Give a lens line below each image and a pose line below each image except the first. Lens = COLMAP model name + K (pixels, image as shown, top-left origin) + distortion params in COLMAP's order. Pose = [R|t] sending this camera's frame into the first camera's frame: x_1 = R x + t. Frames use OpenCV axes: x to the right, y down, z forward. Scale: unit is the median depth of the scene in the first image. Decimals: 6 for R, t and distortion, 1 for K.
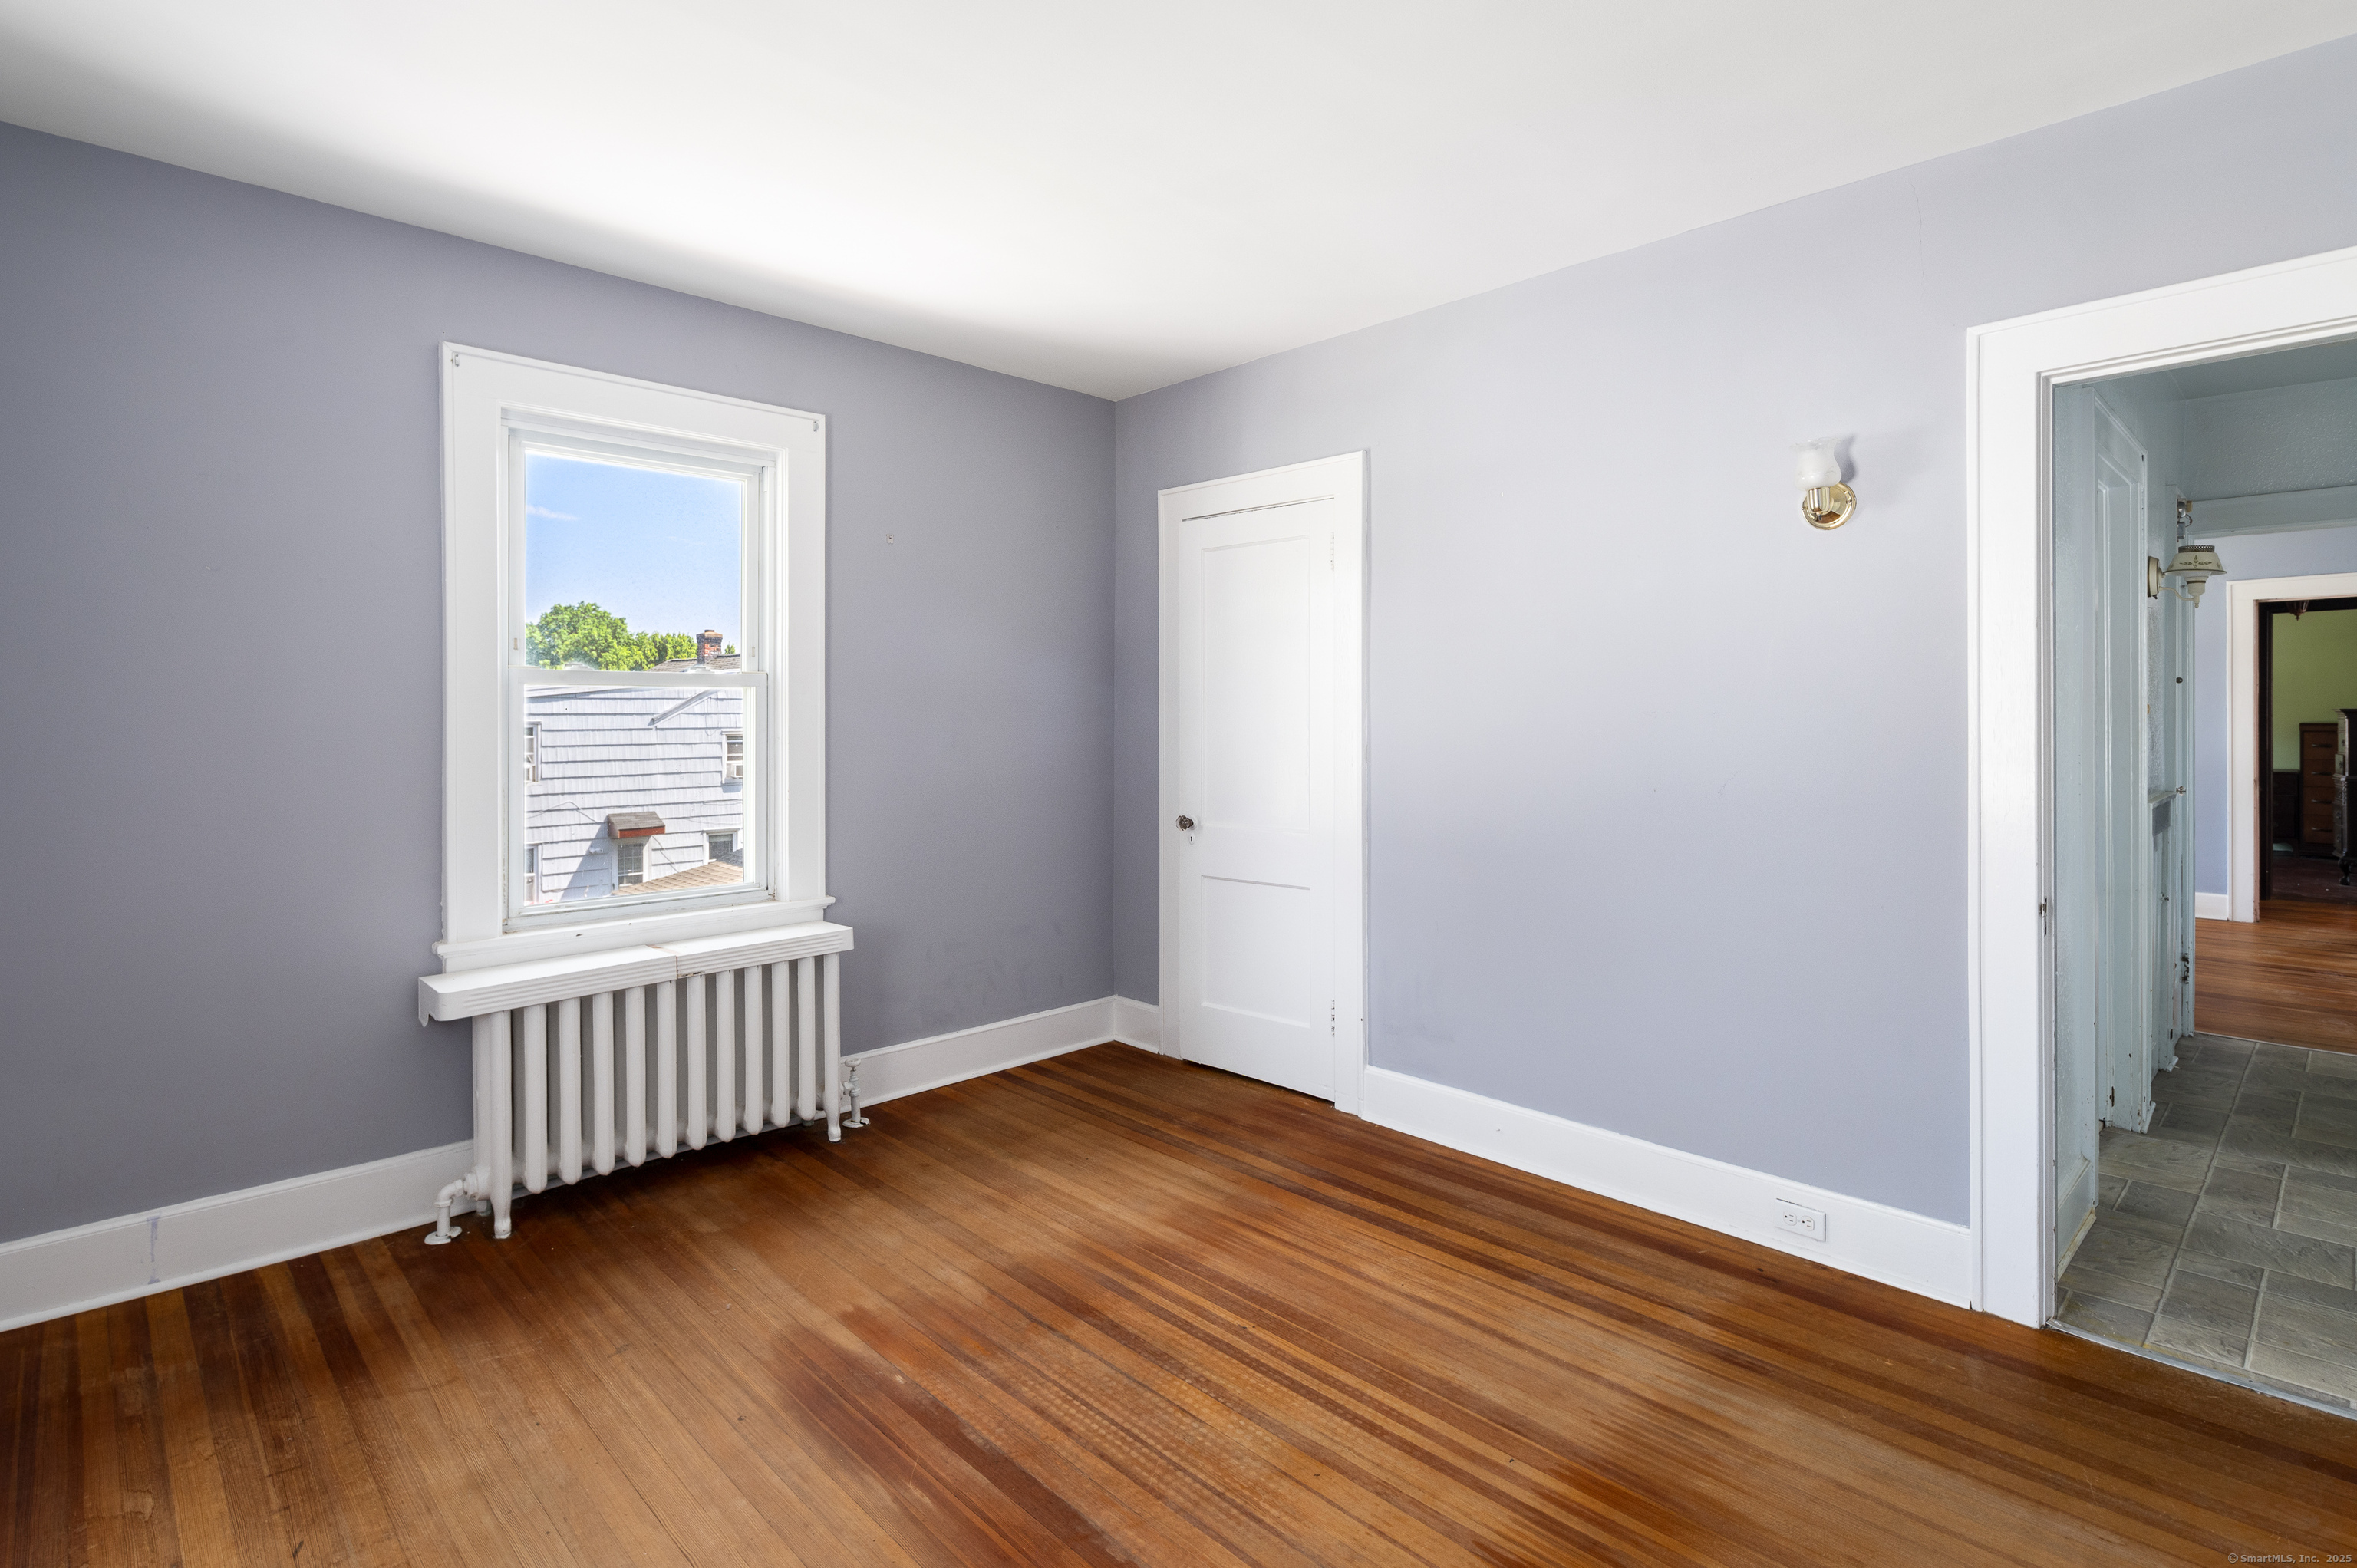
lens RADIAL K [[1148.0, 0, 1139.8], [0, 1148.0, 732.2], [0, 0, 1]] dist [0.003706, -0.000755]
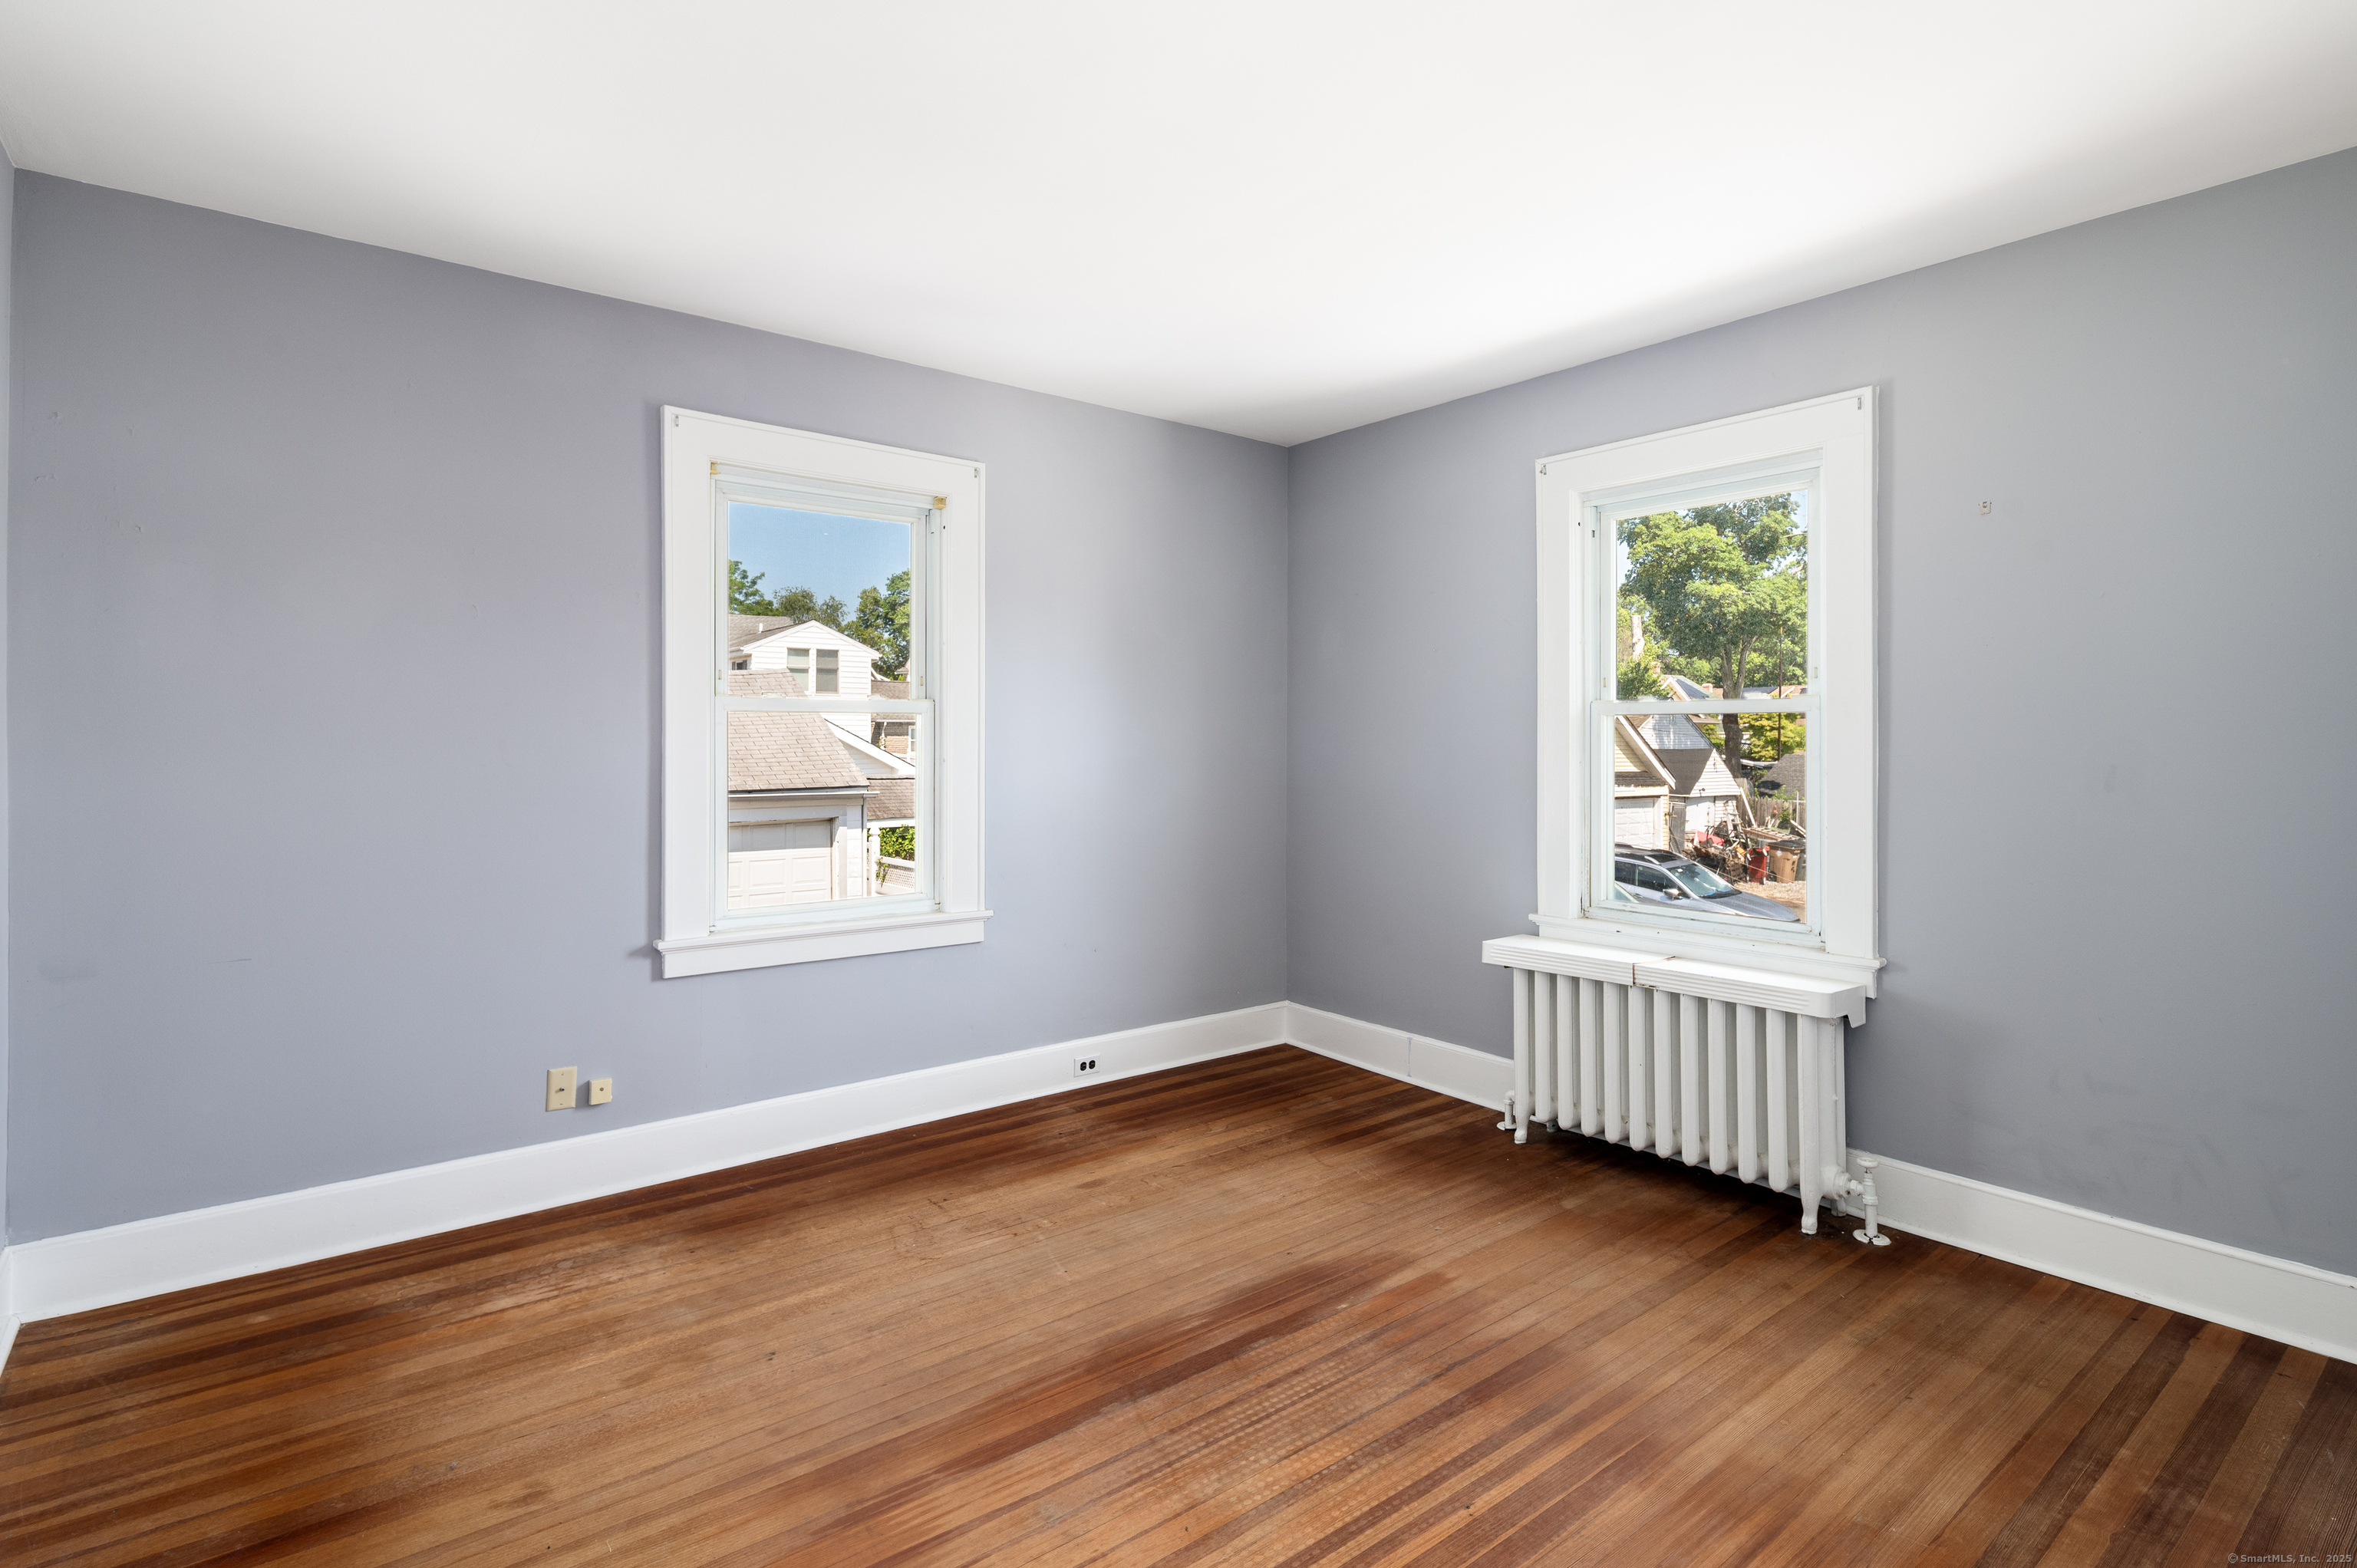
lens RADIAL K [[1148.0, 0, 1174.0], [0, 1148.0, 759.5], [0, 0, 1]] dist [0.003706, -0.000755]
pose [[-0.080827, 0.017115, -0.996581, 0.830703], [-0.015926, 0.999703, 0.018460, -0.002616], [0.996601, 0.017363, -0.080530, 0.806738]]
